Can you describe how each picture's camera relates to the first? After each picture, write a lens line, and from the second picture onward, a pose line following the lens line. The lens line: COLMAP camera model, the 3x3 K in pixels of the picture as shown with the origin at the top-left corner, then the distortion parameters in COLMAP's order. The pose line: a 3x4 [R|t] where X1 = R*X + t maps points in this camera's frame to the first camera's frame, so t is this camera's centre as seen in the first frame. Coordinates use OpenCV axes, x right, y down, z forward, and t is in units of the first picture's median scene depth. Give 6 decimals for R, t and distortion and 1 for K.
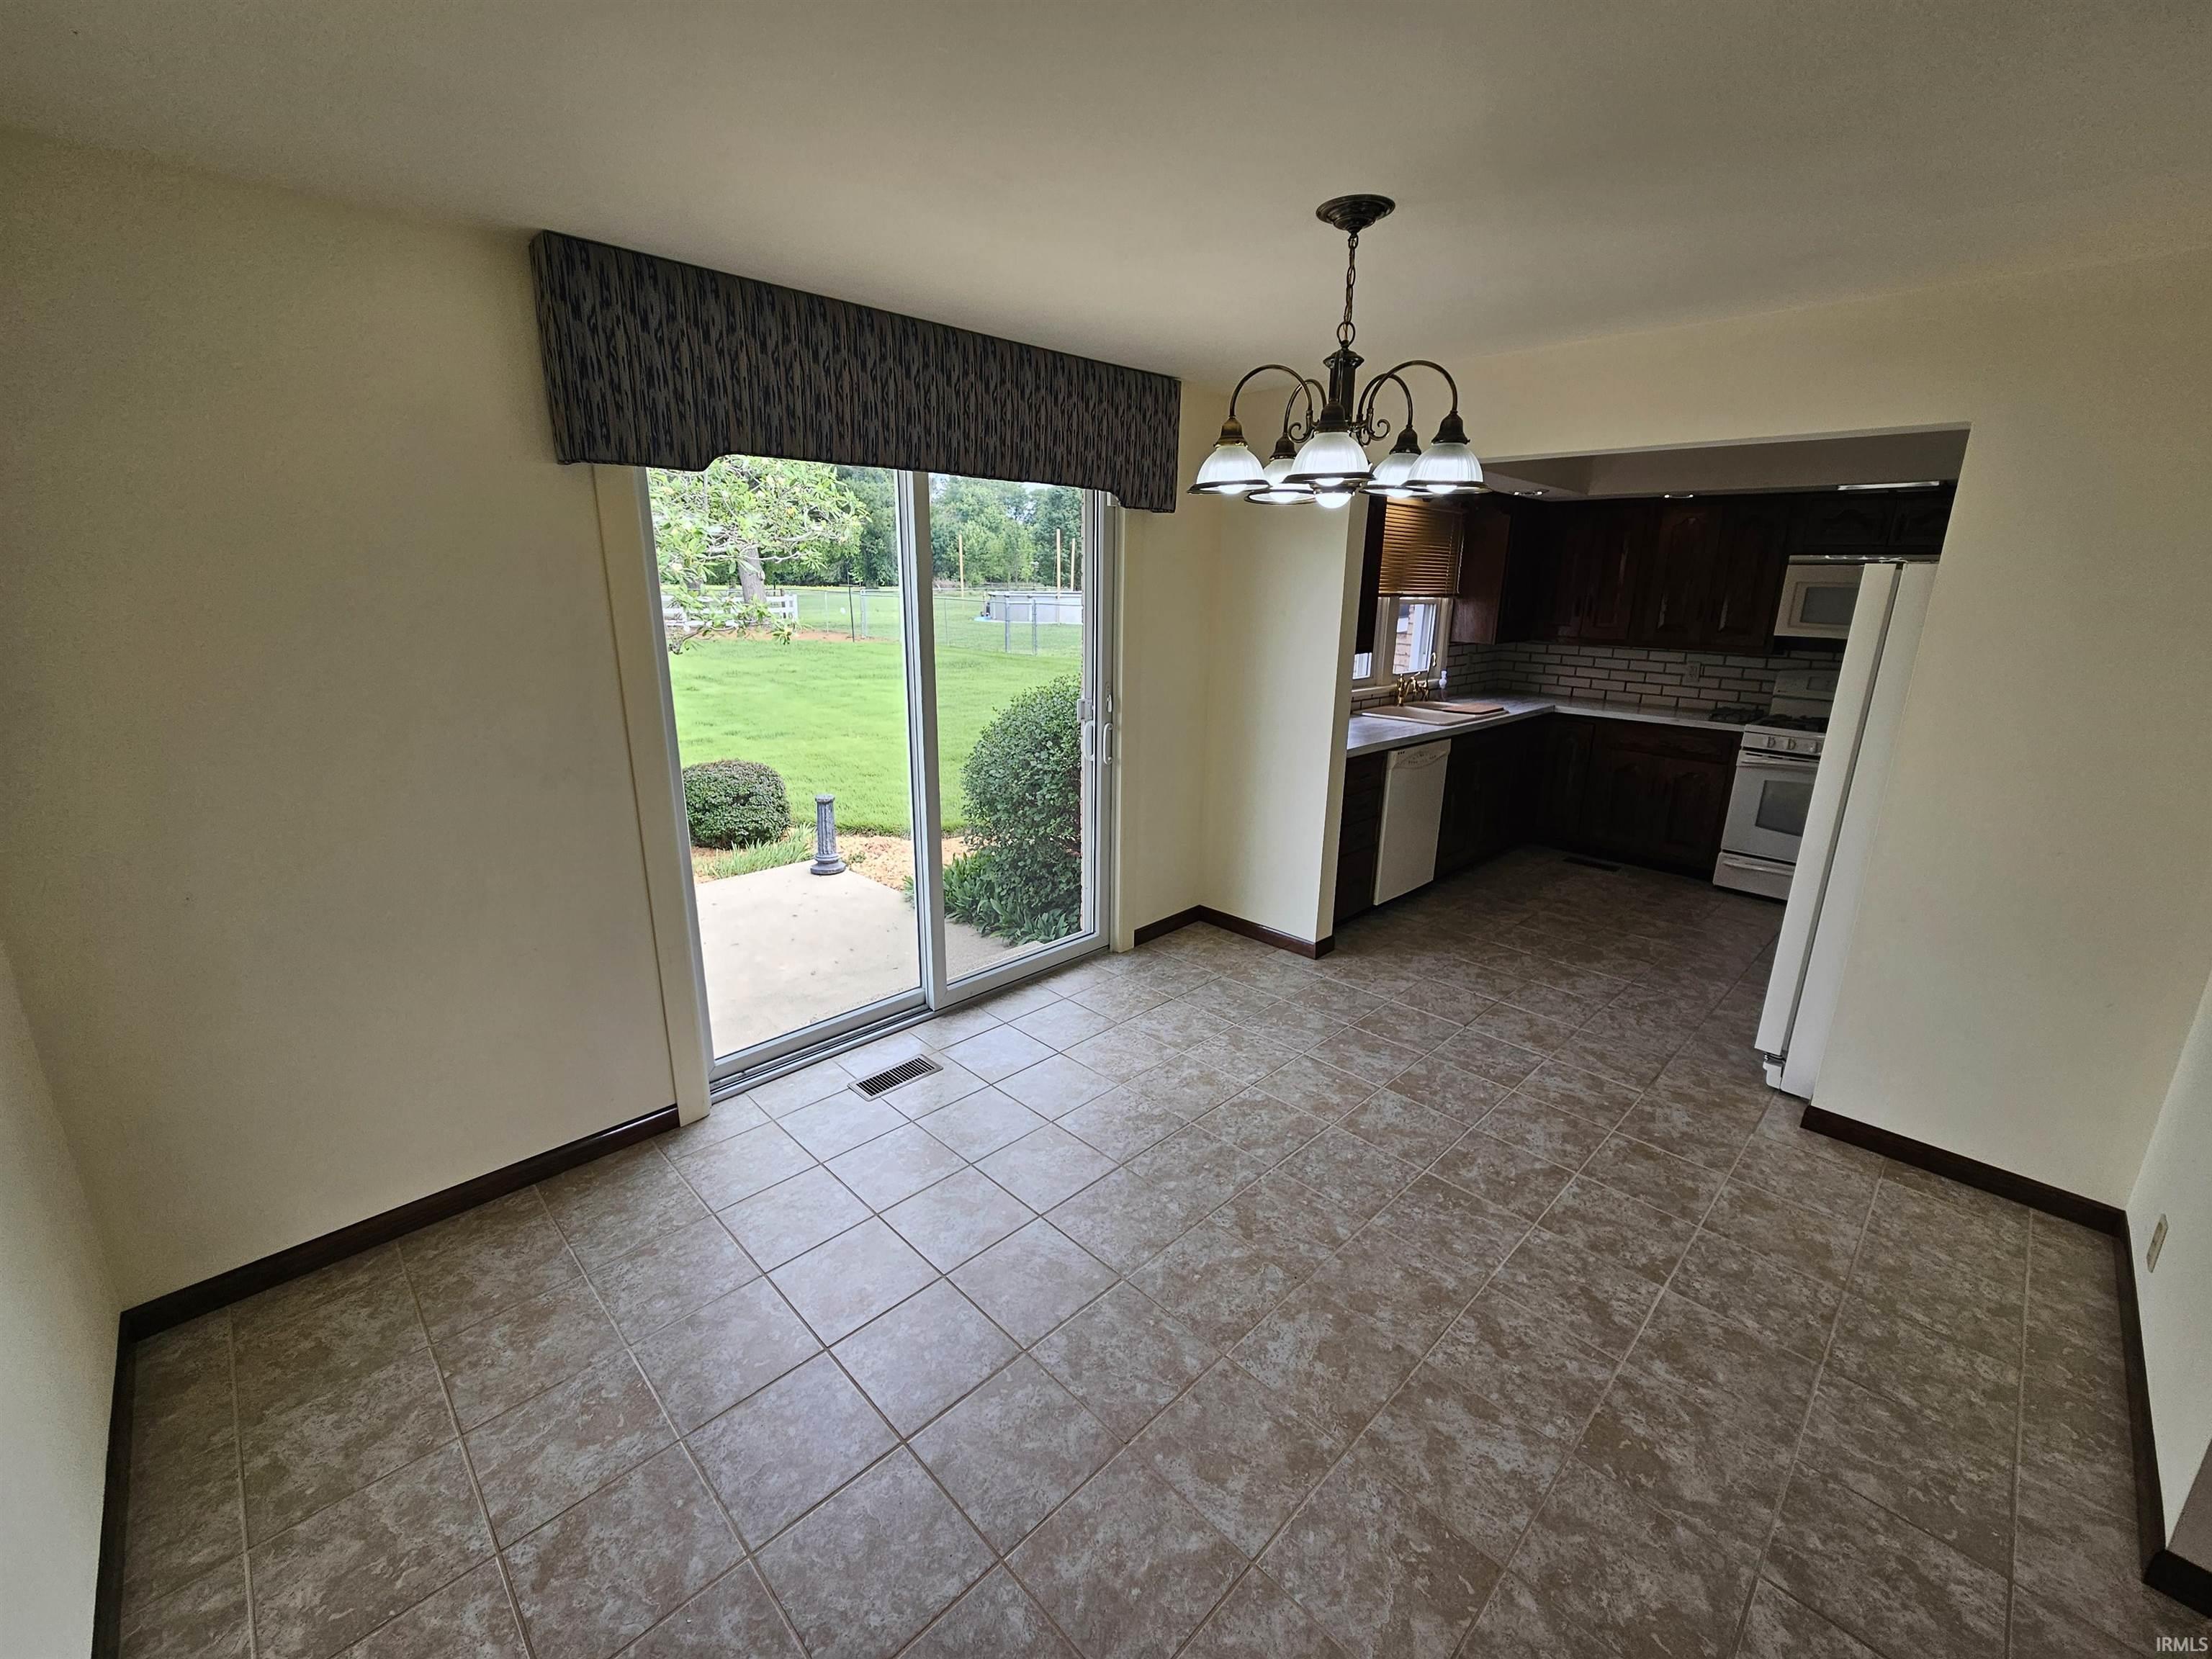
lens RADIAL K [[909.6, 0, 1106.0], [0, 909.6, 829.5], [0, 0, 1]] dist [0.004552, 0.000398]
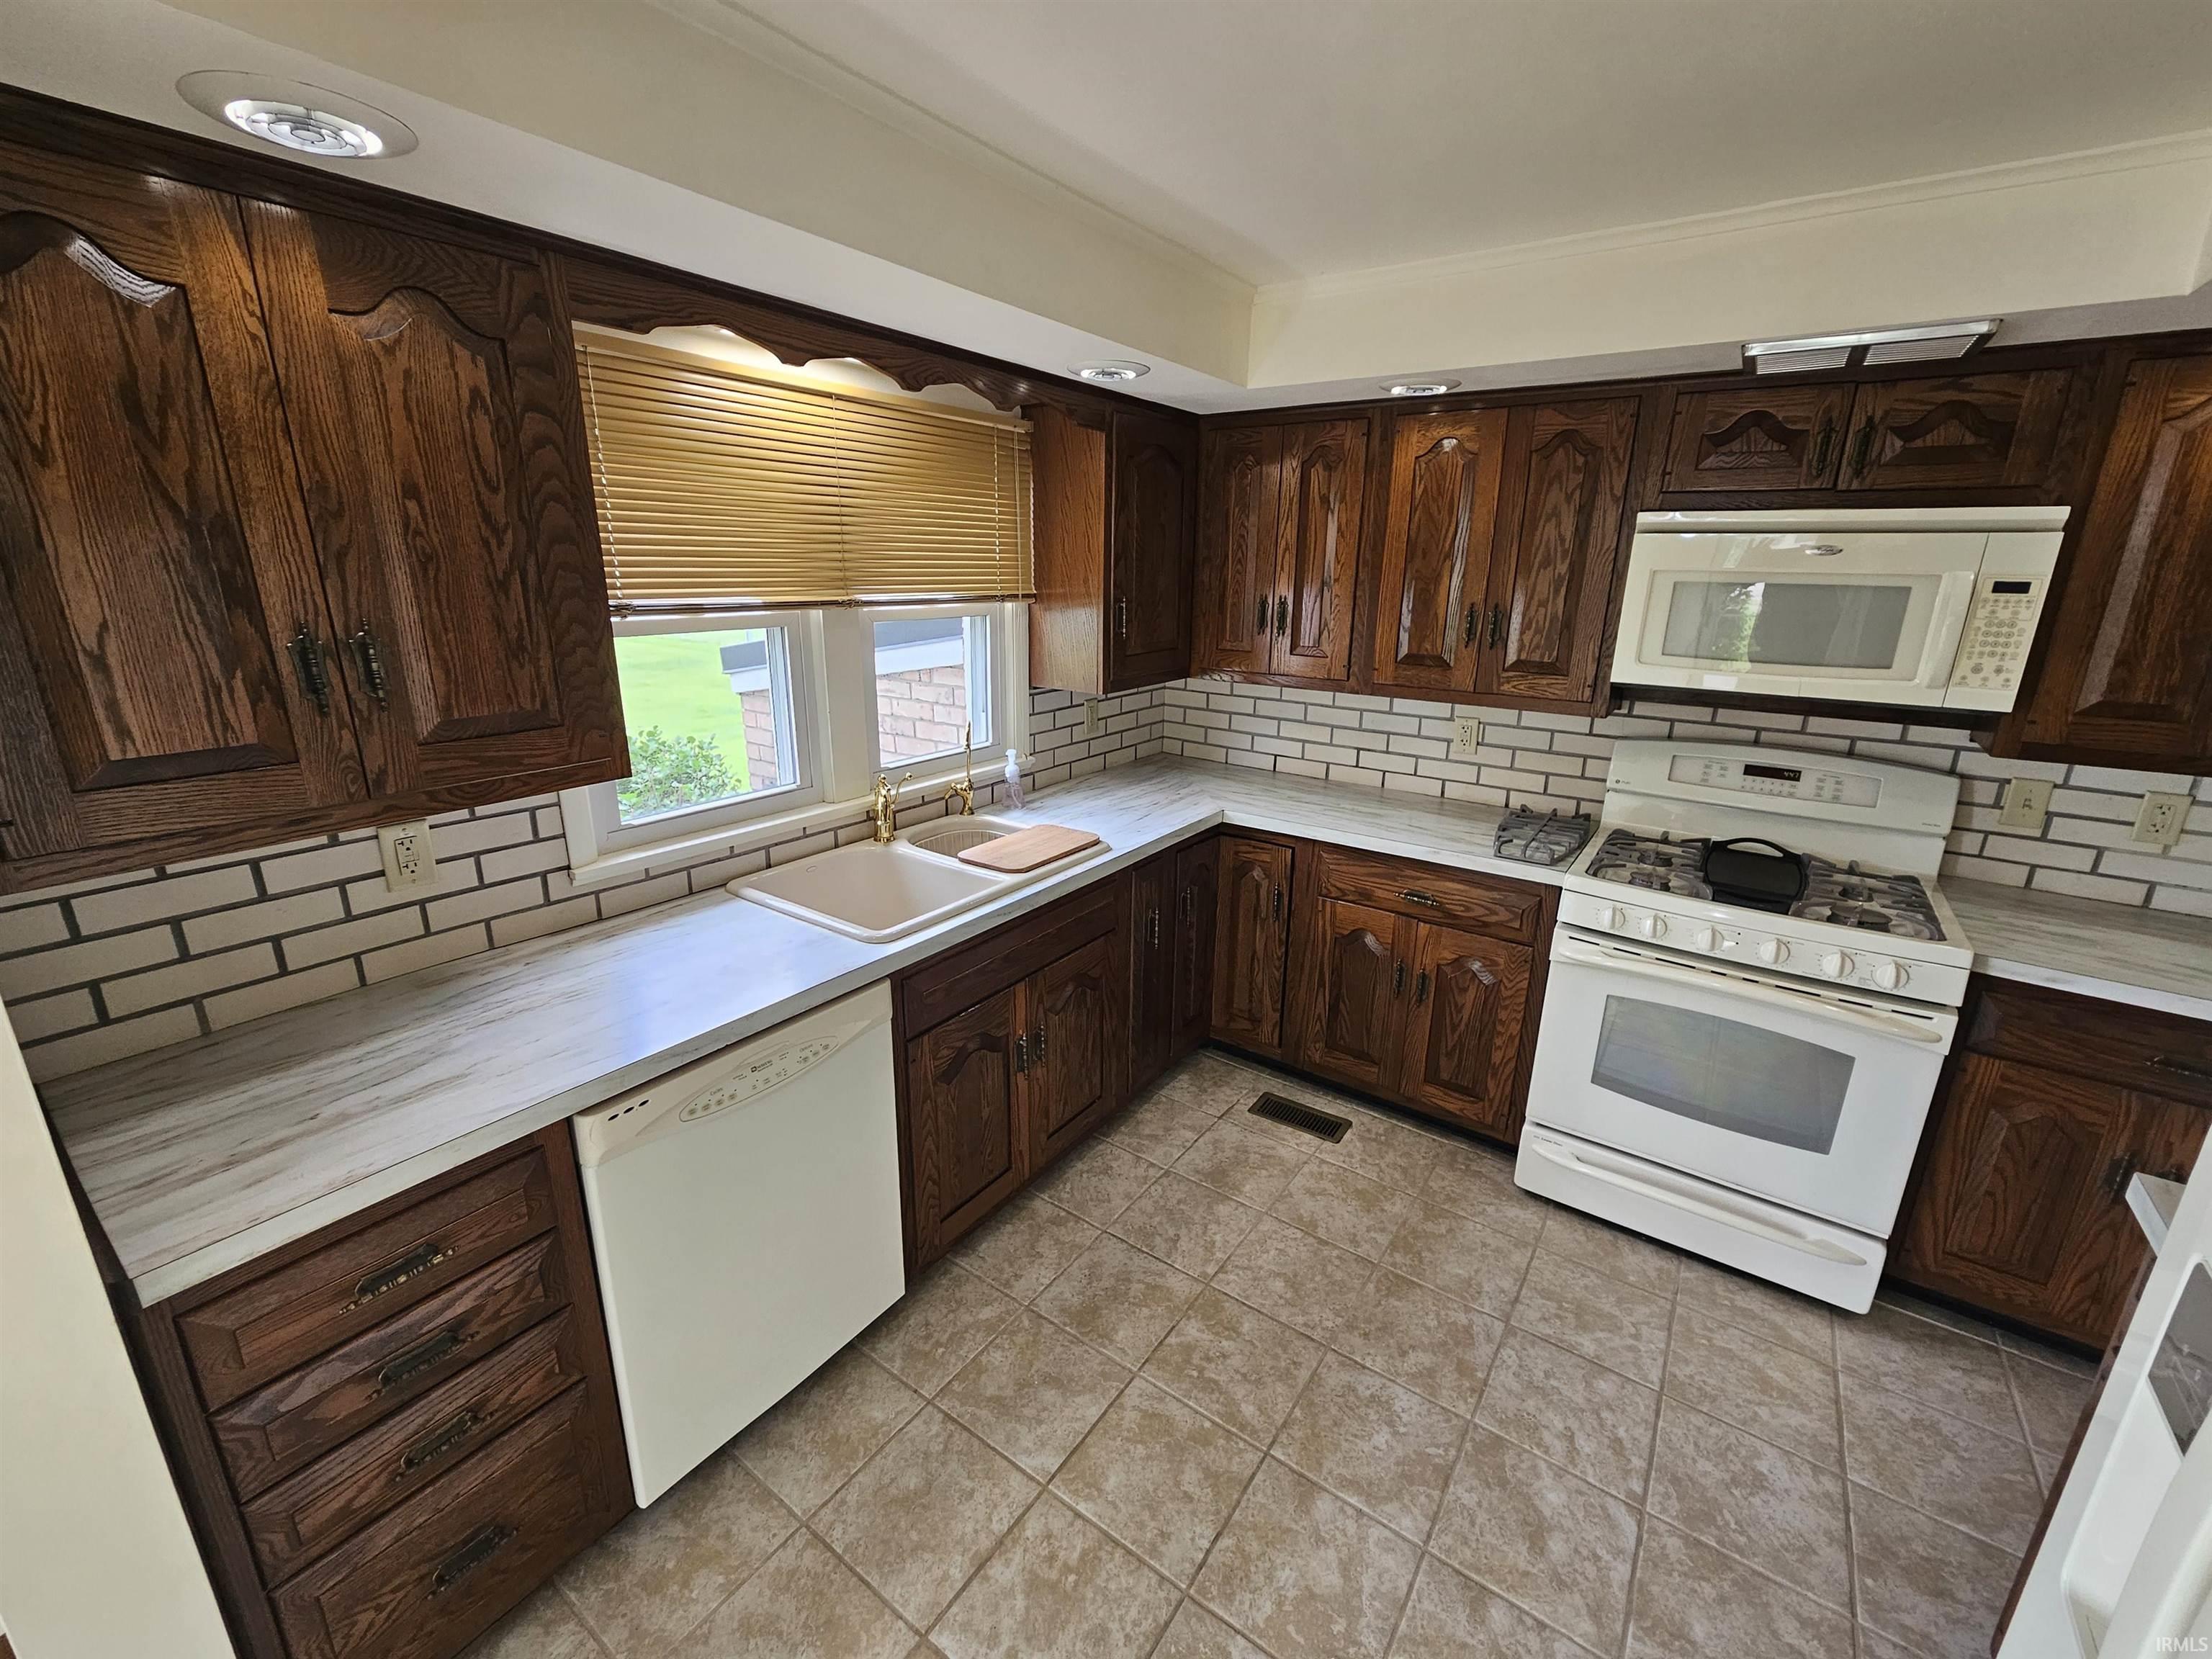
lens RADIAL K [[909.0, 0, 1109.3], [0, 909.0, 822.9], [0, 0, 1]] dist [-0.000106, -0.000466]
pose [[0.985190, -0.053156, 0.163017, 0.367823], [0.050872, 0.998540, 0.018158, -0.150926], [-0.163744, -0.009596, 0.986456, 0.536692]]
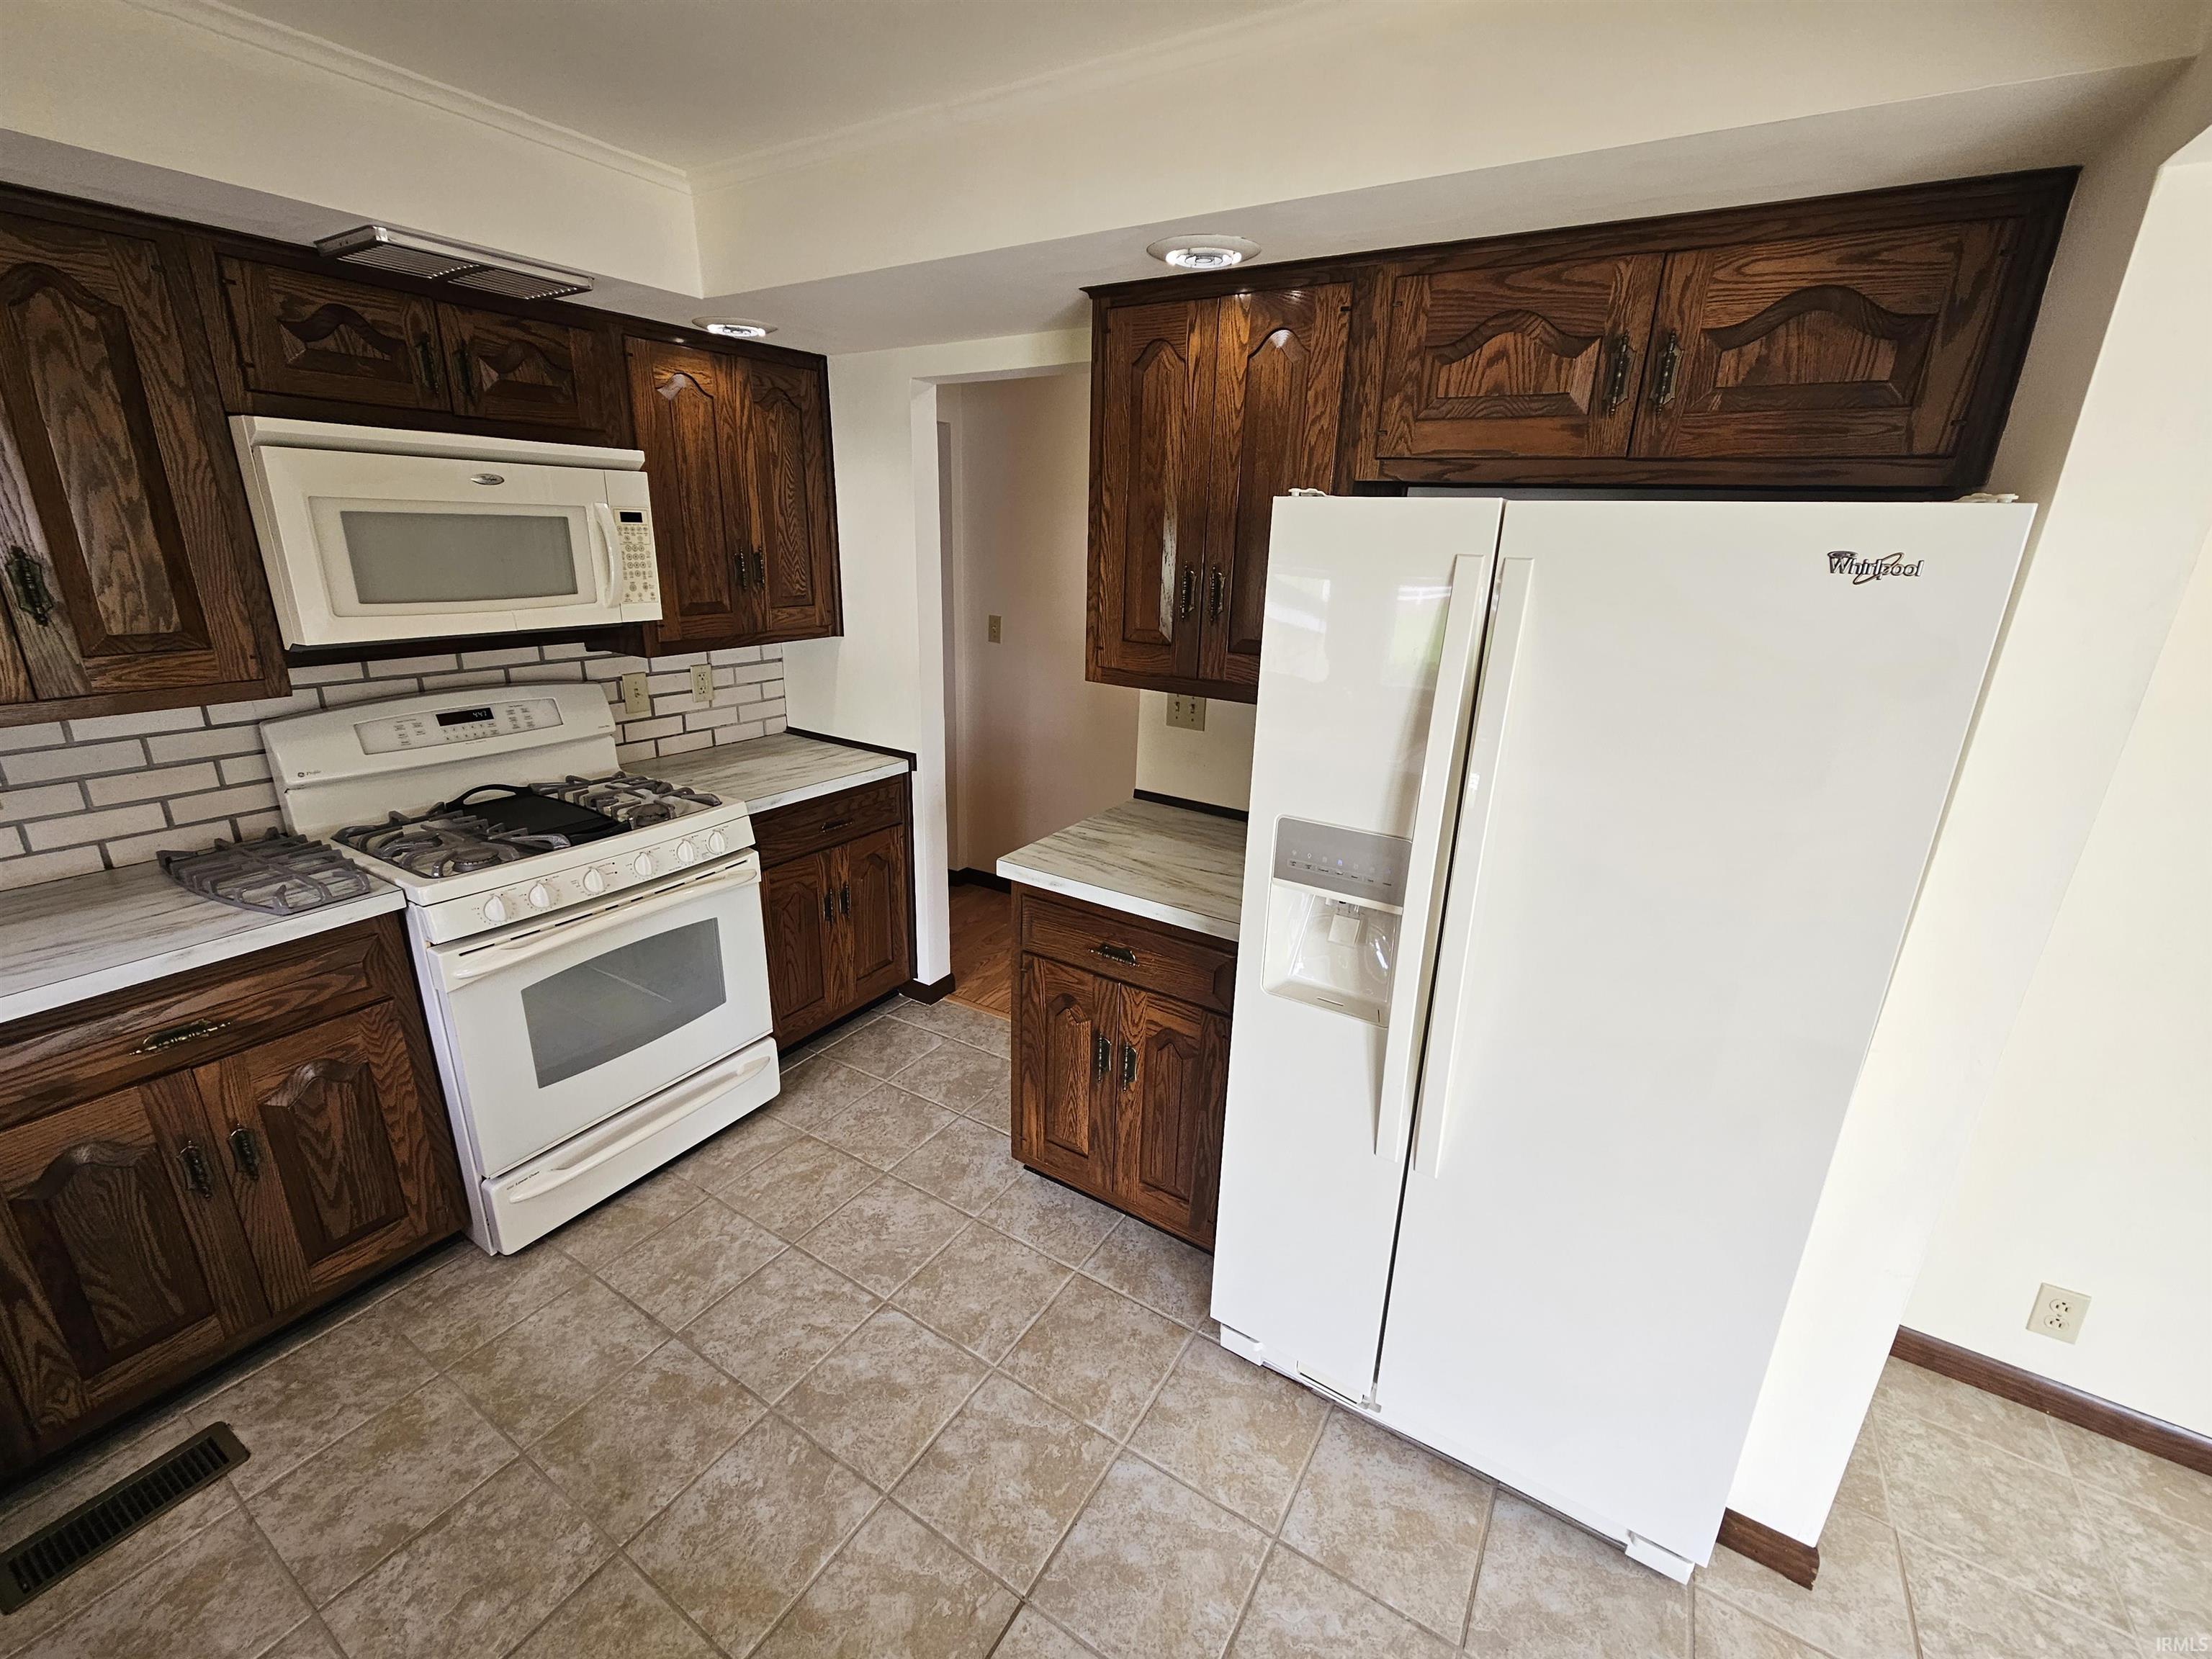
lens RADIAL K [[909.0, 0, 1109.3], [0, 909.0, 822.9], [0, 0, 1]] dist [-0.000106, -0.000466]
pose [[-0.238192, -0.324771, 0.915308, 0.283024], [0.228657, 0.897189, 0.377846, -0.199960], [-0.943918, 0.299291, -0.139442, 0.721945]]
